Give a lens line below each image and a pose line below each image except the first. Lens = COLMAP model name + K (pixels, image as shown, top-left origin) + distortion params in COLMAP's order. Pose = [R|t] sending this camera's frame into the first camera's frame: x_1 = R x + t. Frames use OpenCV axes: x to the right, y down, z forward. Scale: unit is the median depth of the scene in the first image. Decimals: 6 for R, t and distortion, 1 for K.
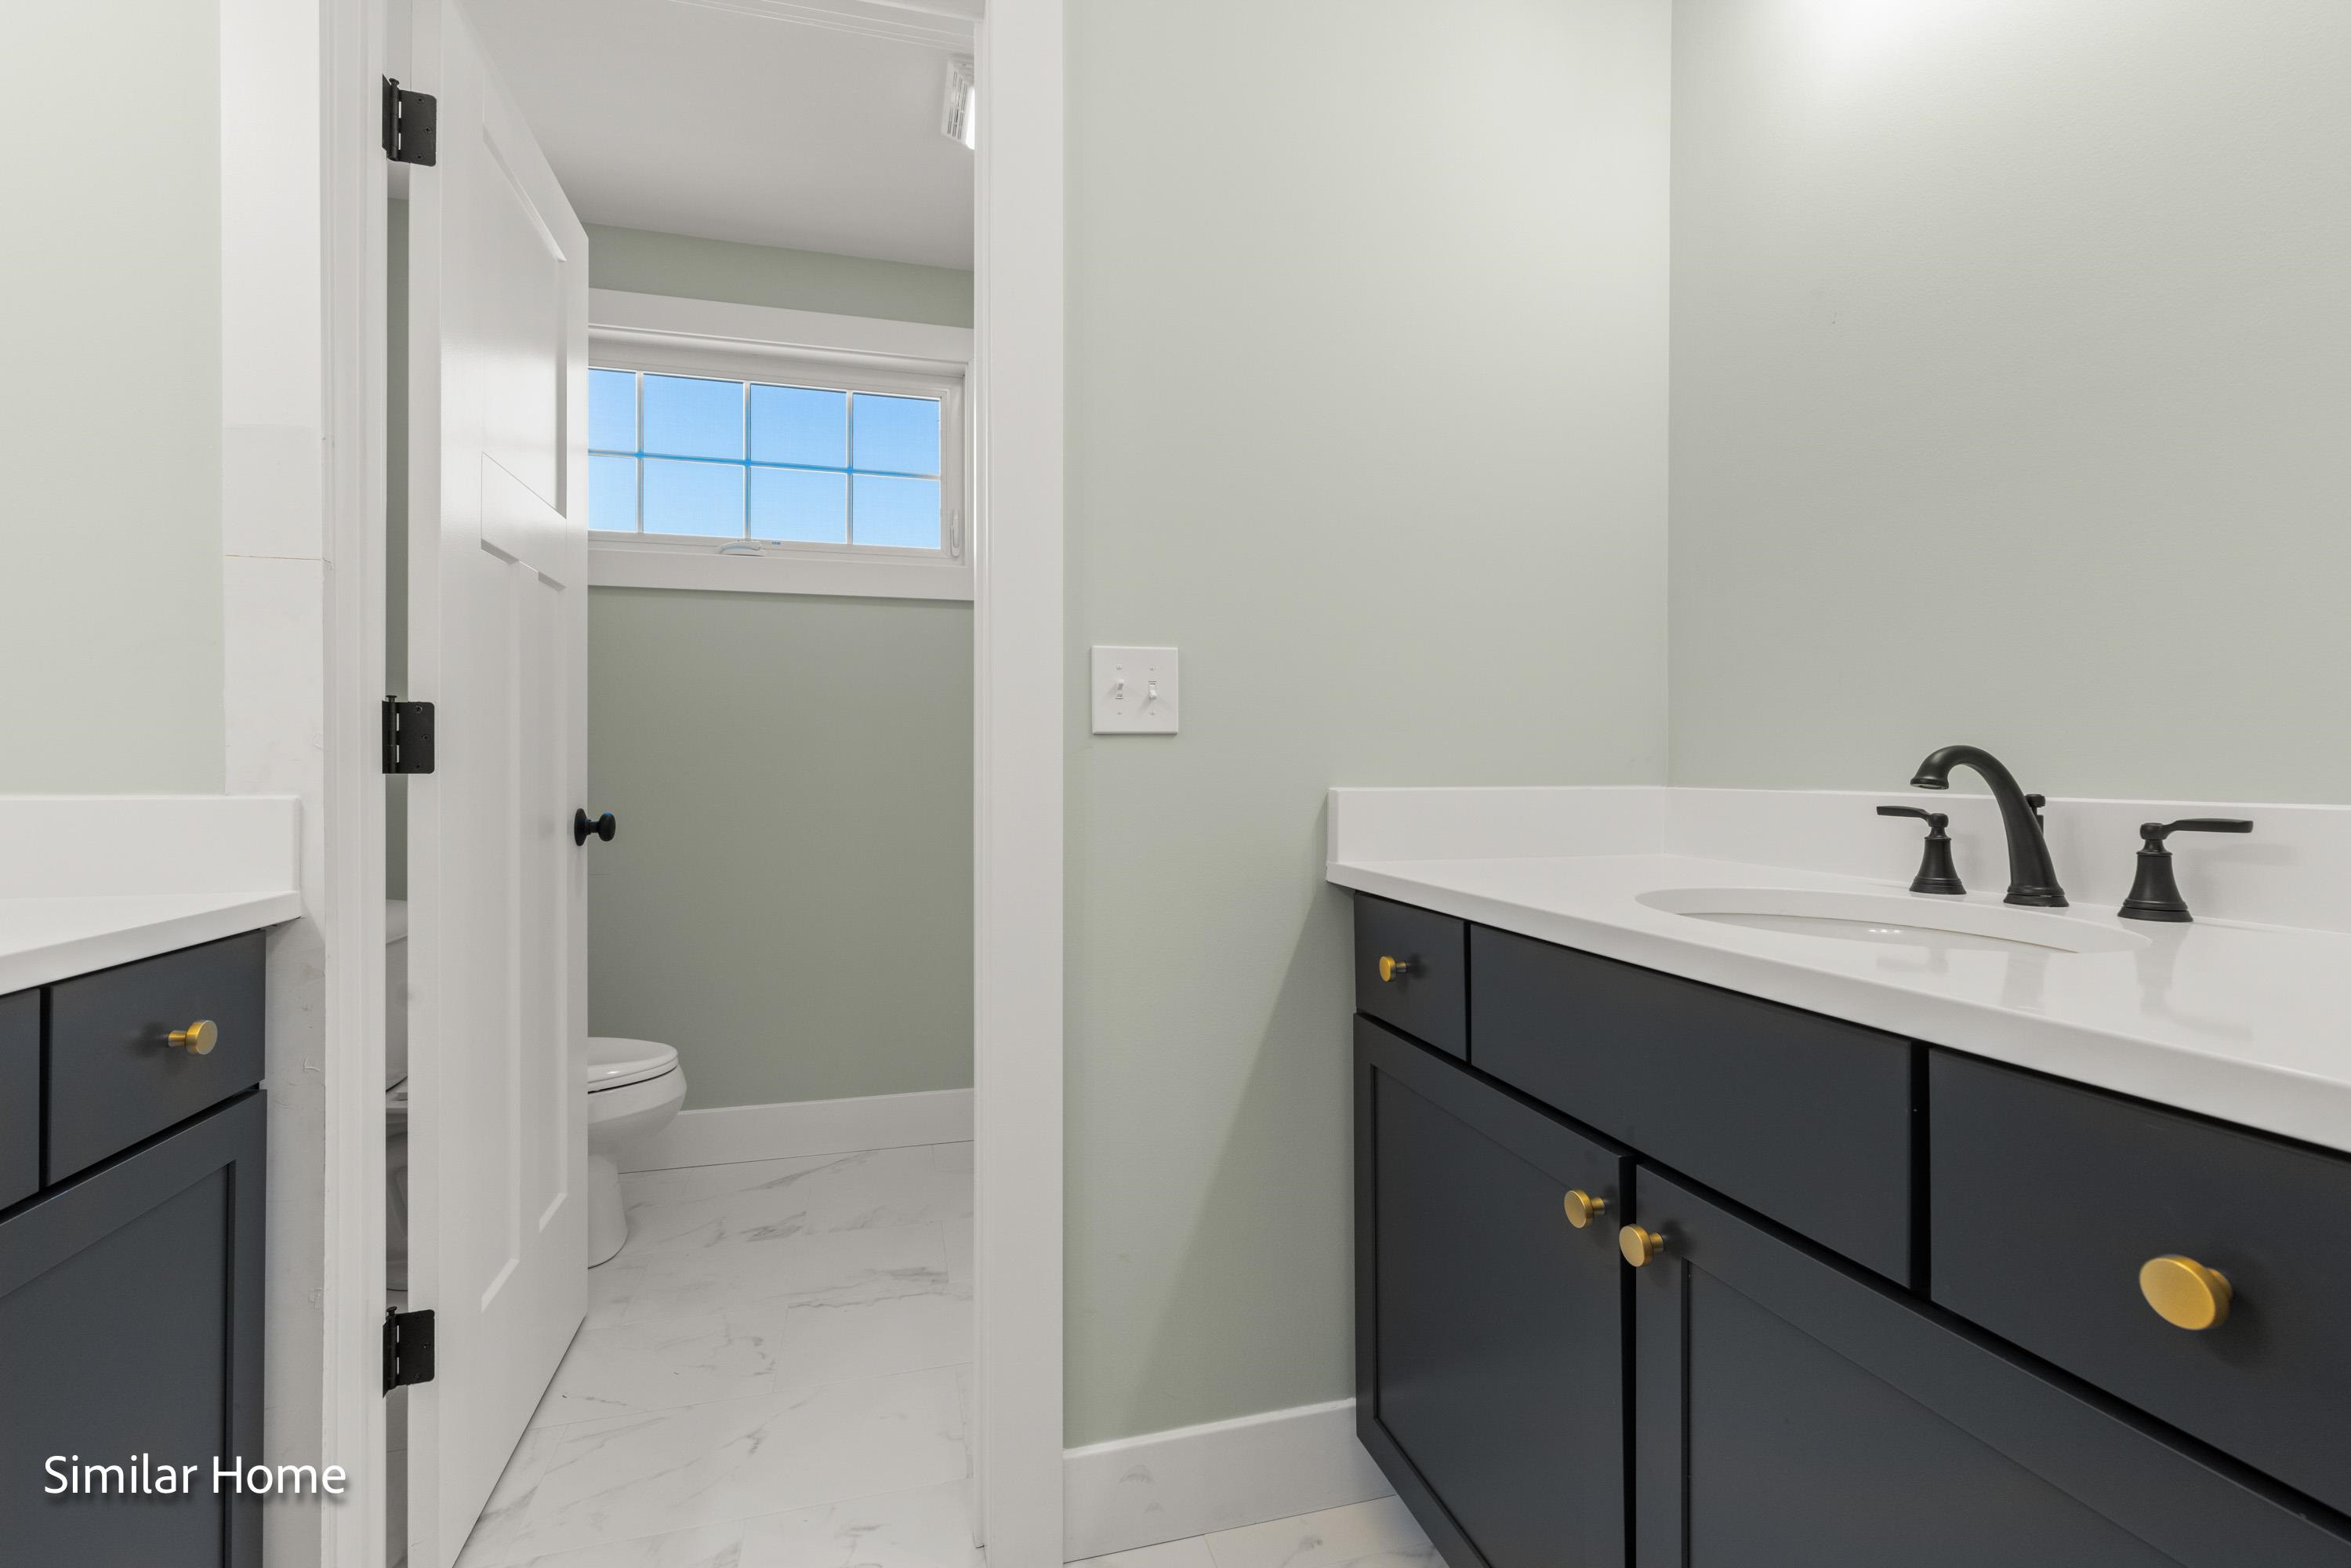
lens RADIAL K [[1054.8, 0, 1175.5], [0, 1054.8, 784.0], [0, 0, 1]] dist [-0.001263, -0.000271]
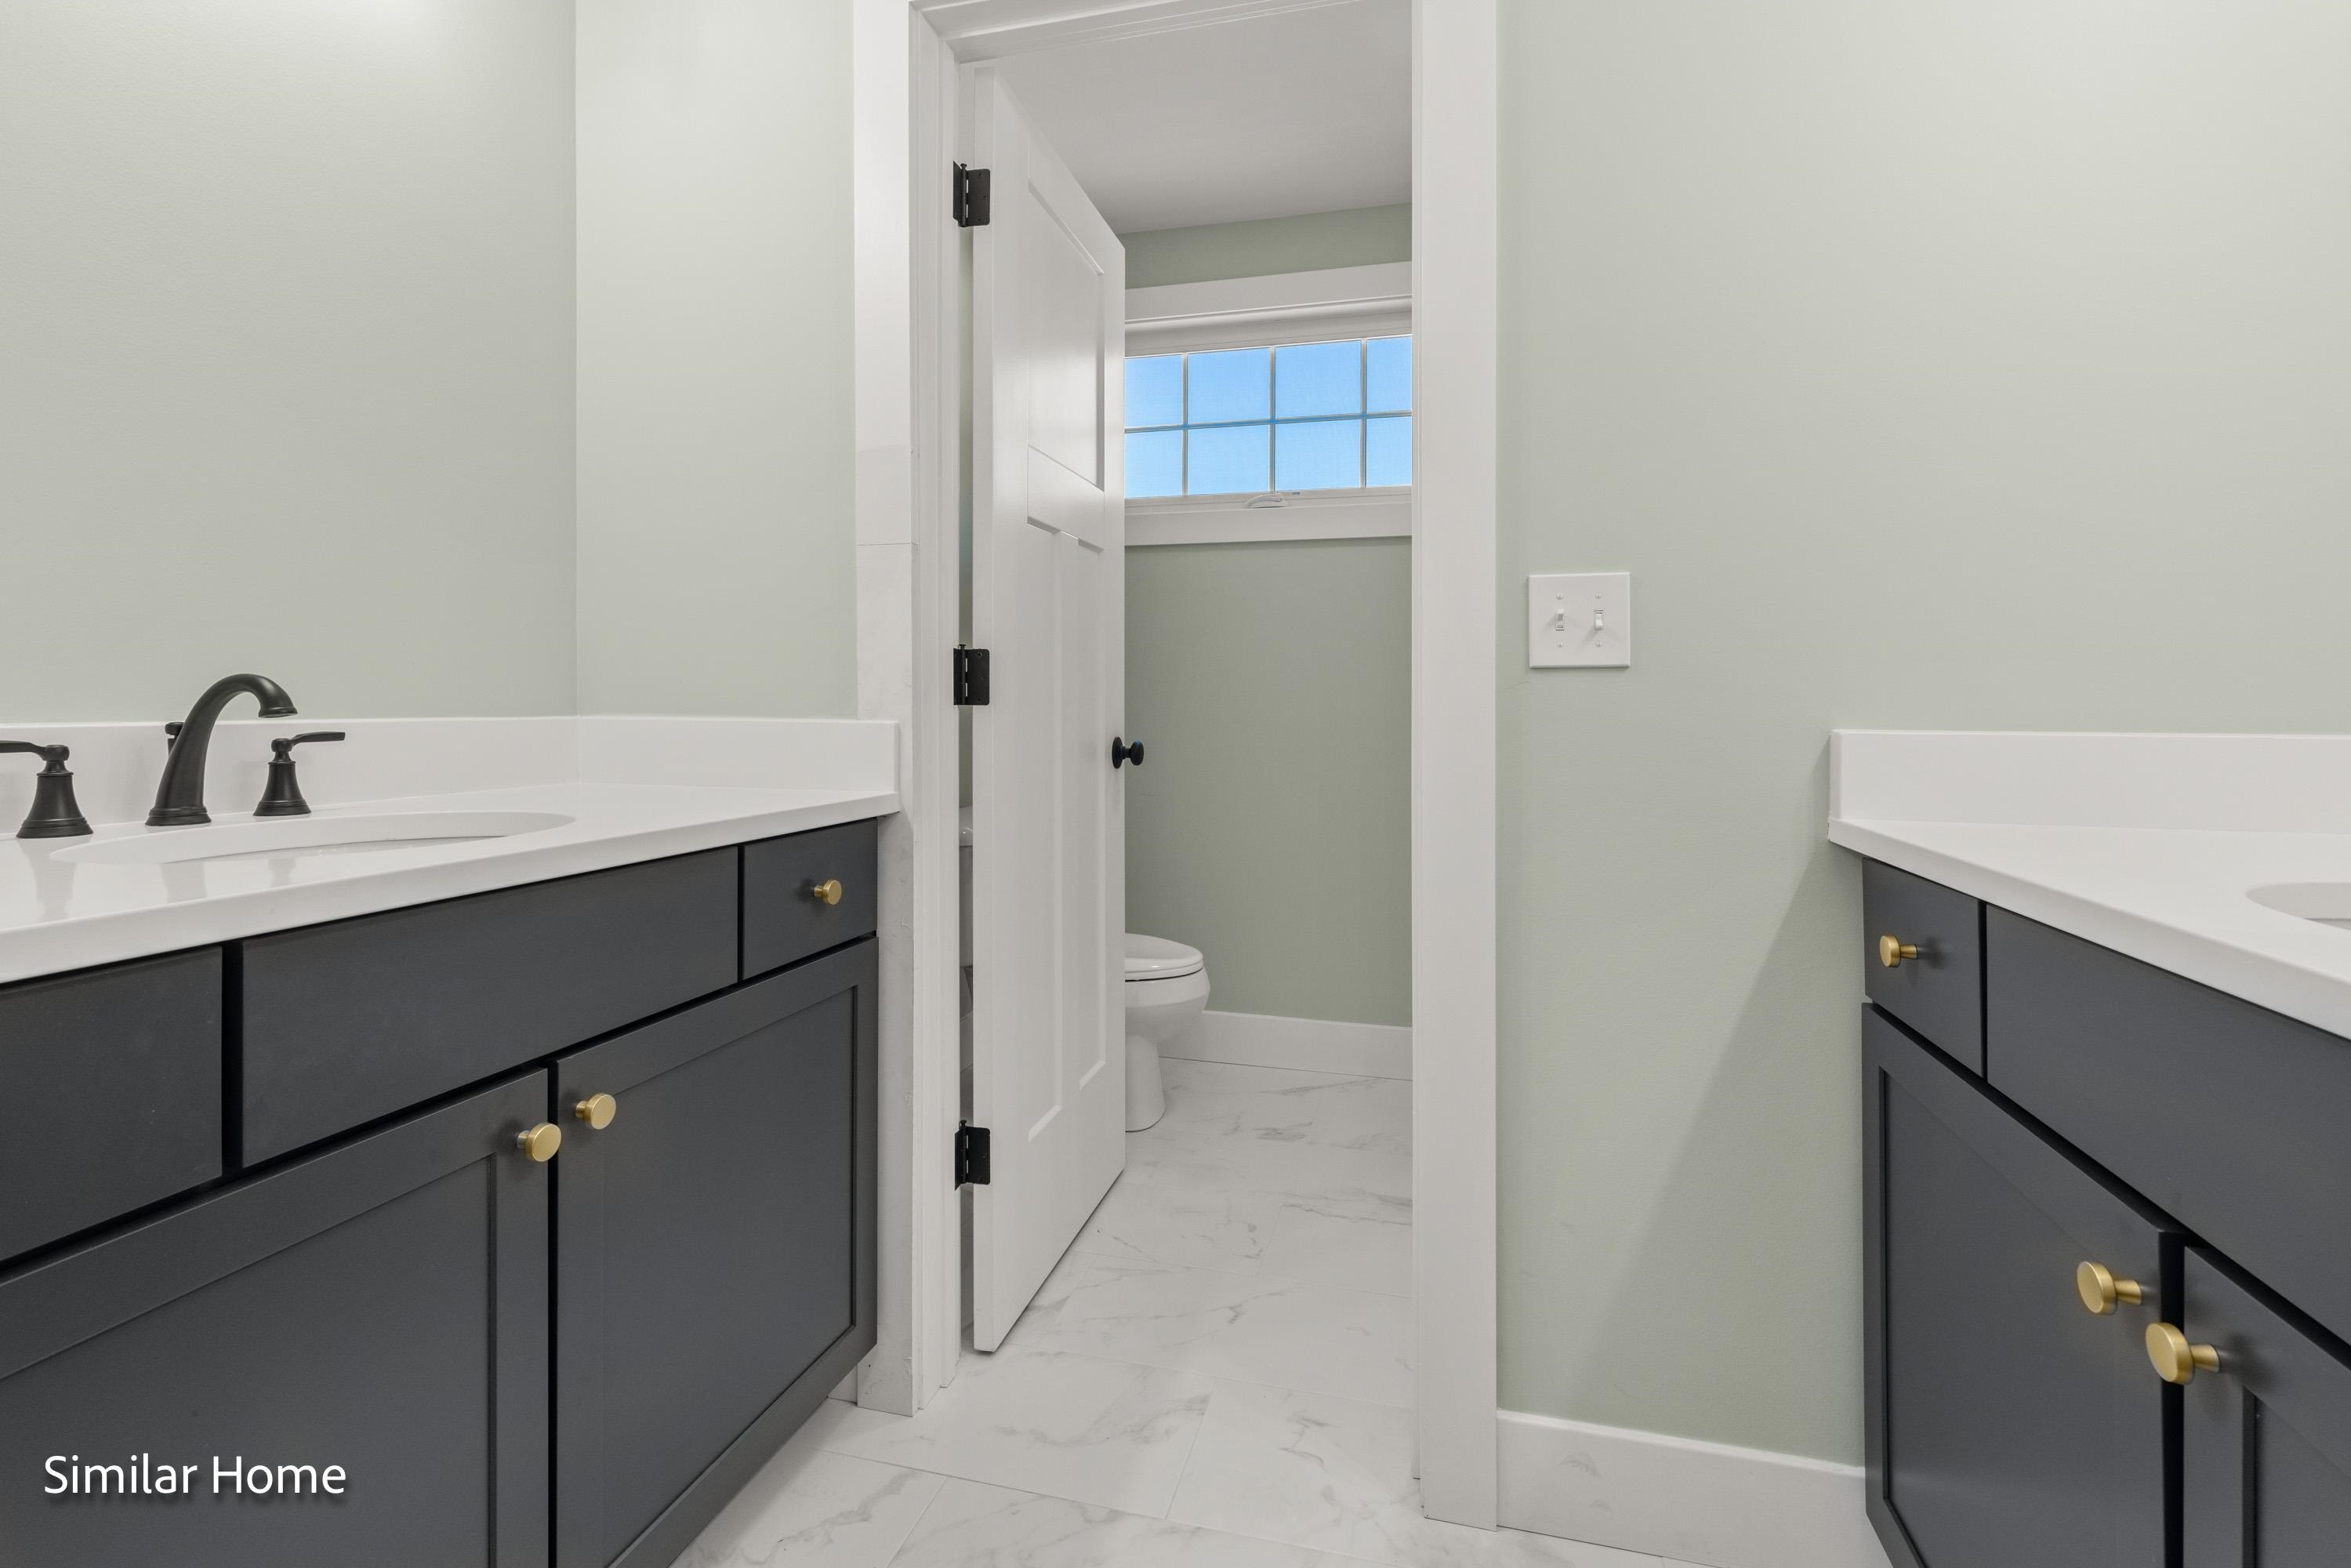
lens RADIAL K [[1076.5, 0, 1177.9], [0, 1076.5, 730.5], [0, 0, 1]] dist [0.000546, -0.000688]
pose [[0.862346, 0.018164, -0.505994, 0.133147], [-0.014355, 0.999832, 0.011427, 0.002102], [0.506116, -0.002591, 0.862462, 0.000500]]
